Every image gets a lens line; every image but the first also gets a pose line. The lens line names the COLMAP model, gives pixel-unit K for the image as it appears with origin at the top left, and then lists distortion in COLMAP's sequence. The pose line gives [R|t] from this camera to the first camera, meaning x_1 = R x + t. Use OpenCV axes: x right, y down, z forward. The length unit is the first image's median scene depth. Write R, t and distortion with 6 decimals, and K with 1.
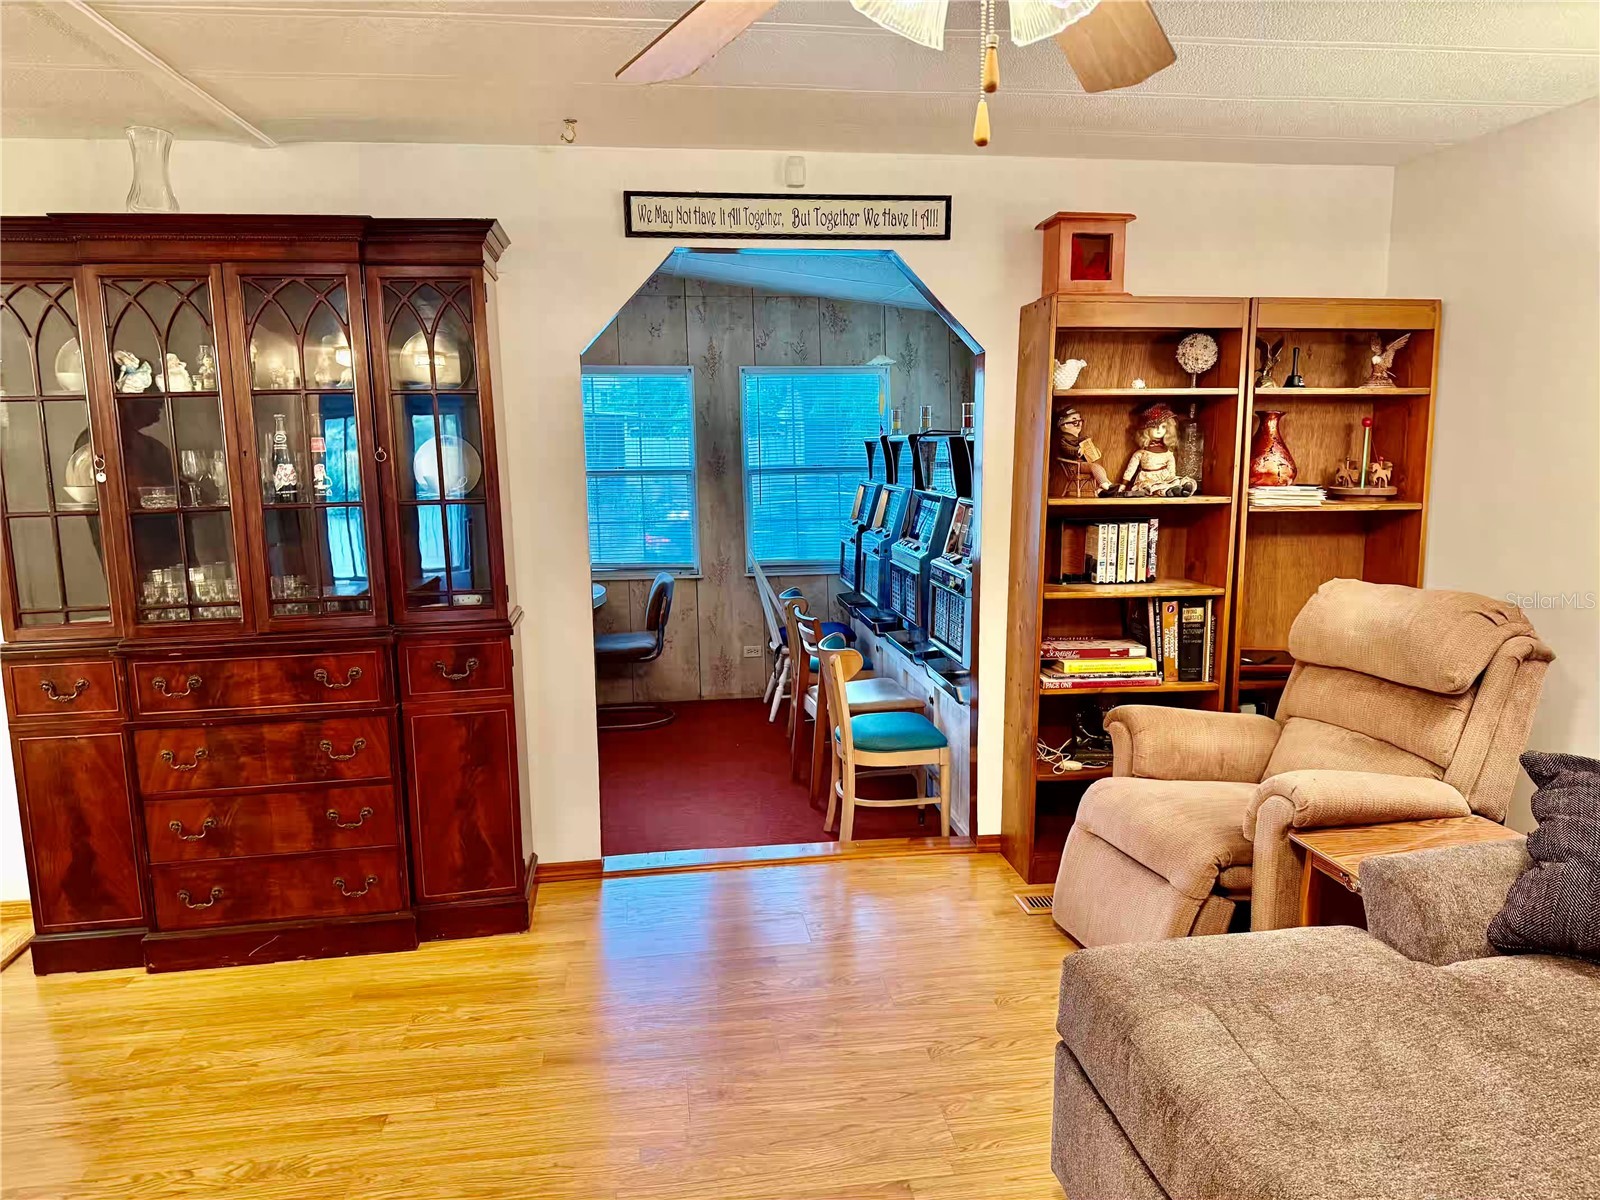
lens RADIAL K [[1115.8, 0, 801.0], [0, 1115.8, 616.1], [0, 0, 1]] dist [0.076827, -0.114396]
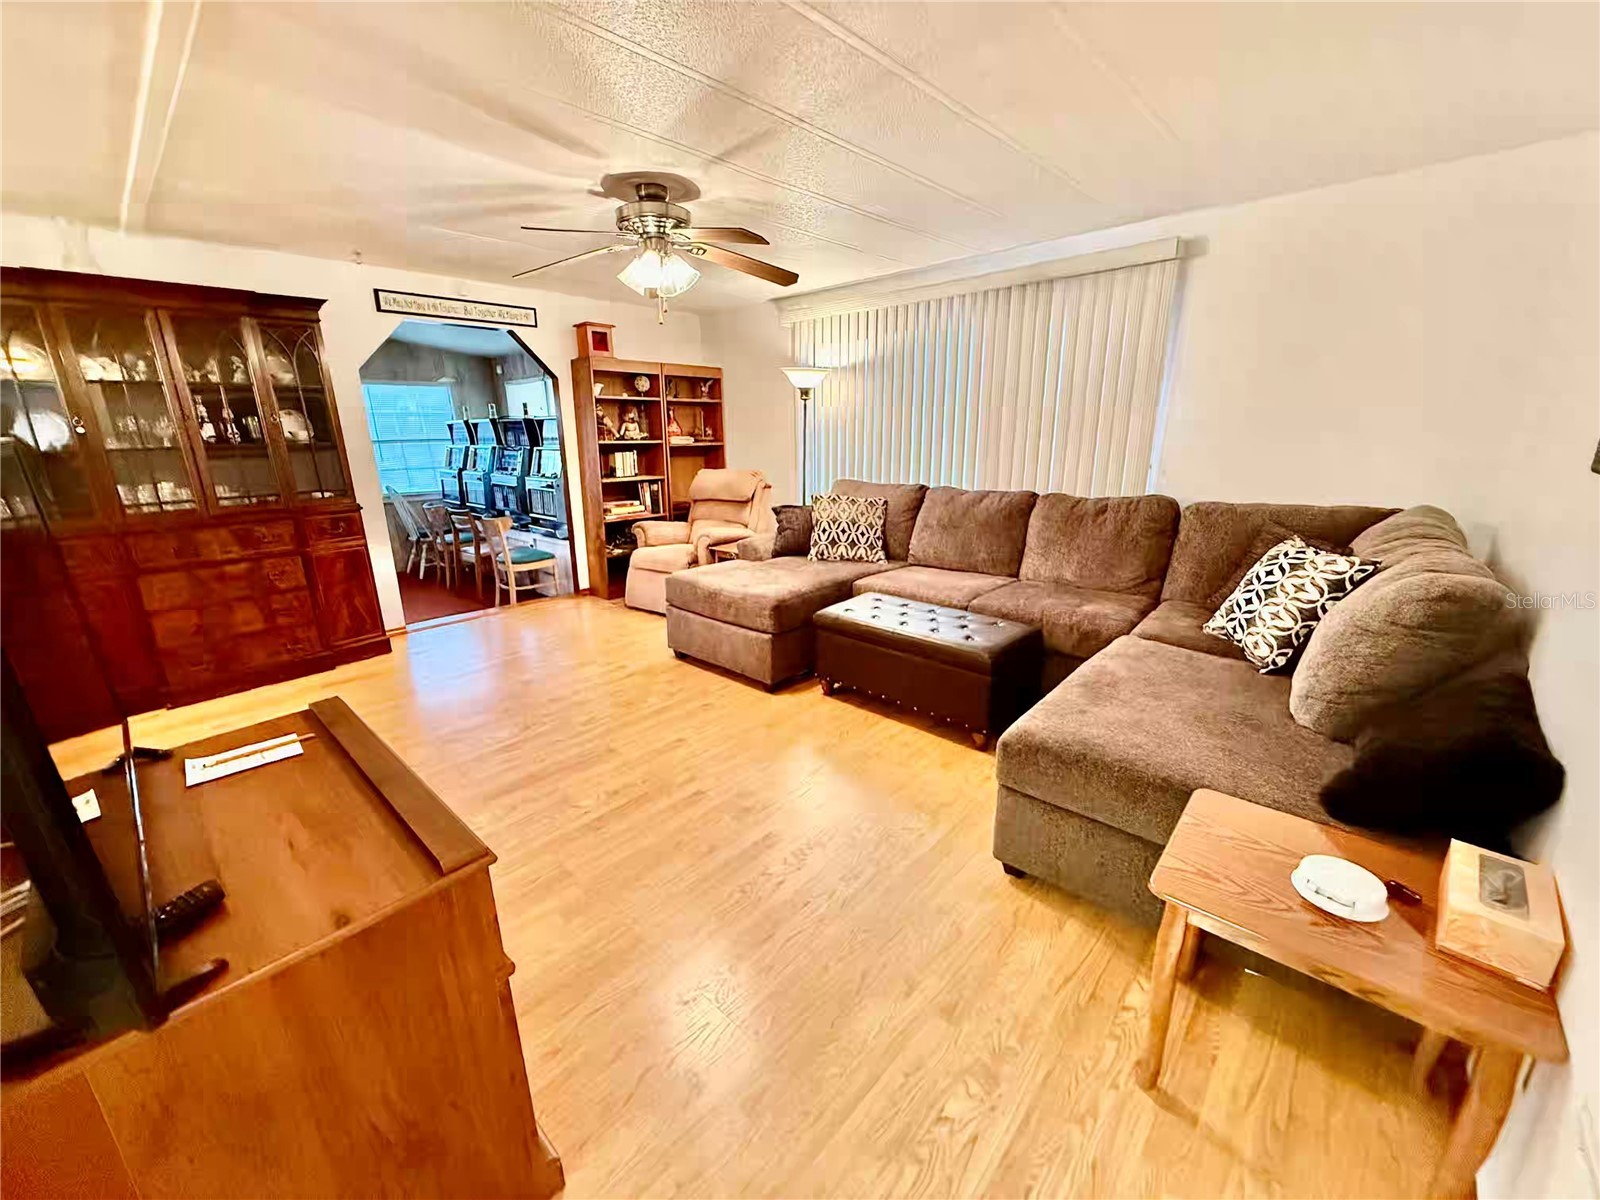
lens RADIAL K [[638.2, 0, 800.0], [0, 638.2, 600.0], [0, 0, 1]] dist [-0.000484, -0.000112]
pose [[0.775163, -0.163565, 0.610220, -0.334800], [0.104532, 0.985796, 0.131449, 0.097671], [-0.623053, -0.038106, 0.781251, -0.371038]]
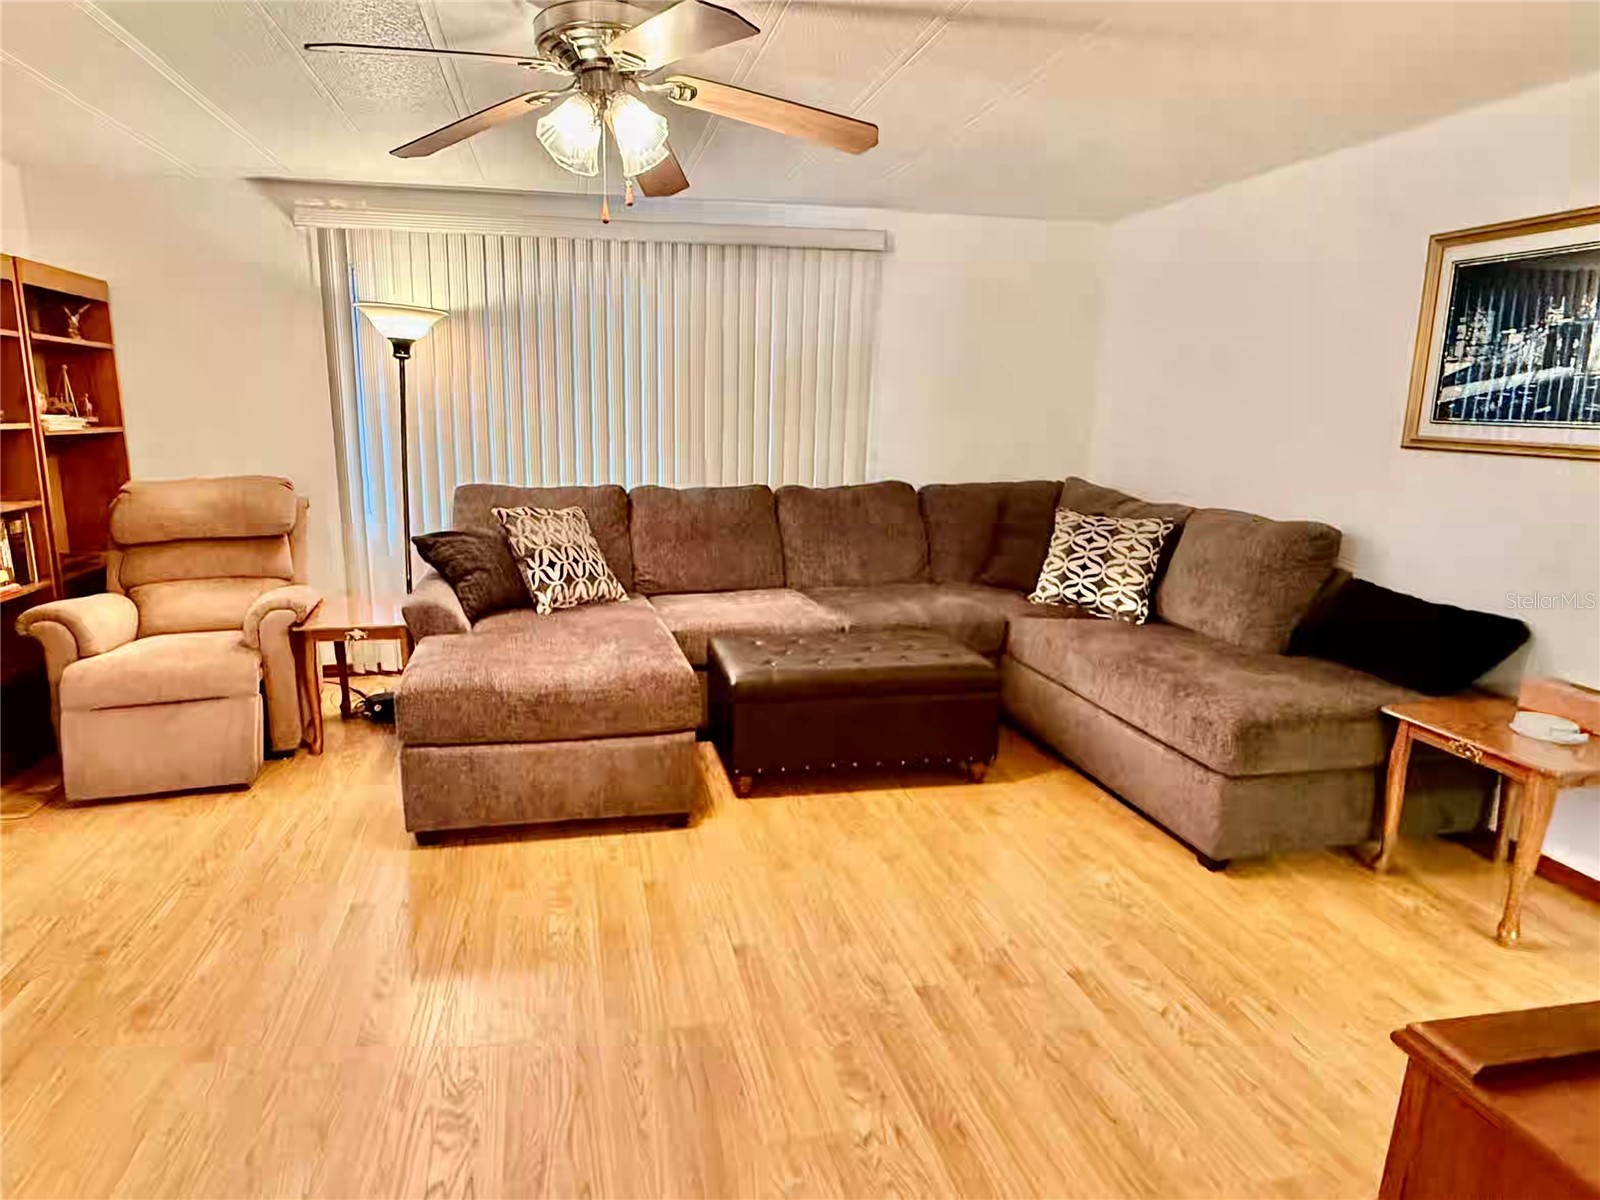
lens RADIAL K [[842.2, 0, 713.2], [0, 842.2, 538.8], [0, 0, 1]] dist [-0.000444, 0.000357]
pose [[-0.034240, -0.146960, 0.988550, -0.533112], [0.147563, 0.977545, 0.150435, -0.014051], [-0.988460, 0.151024, -0.011785, 0.315390]]
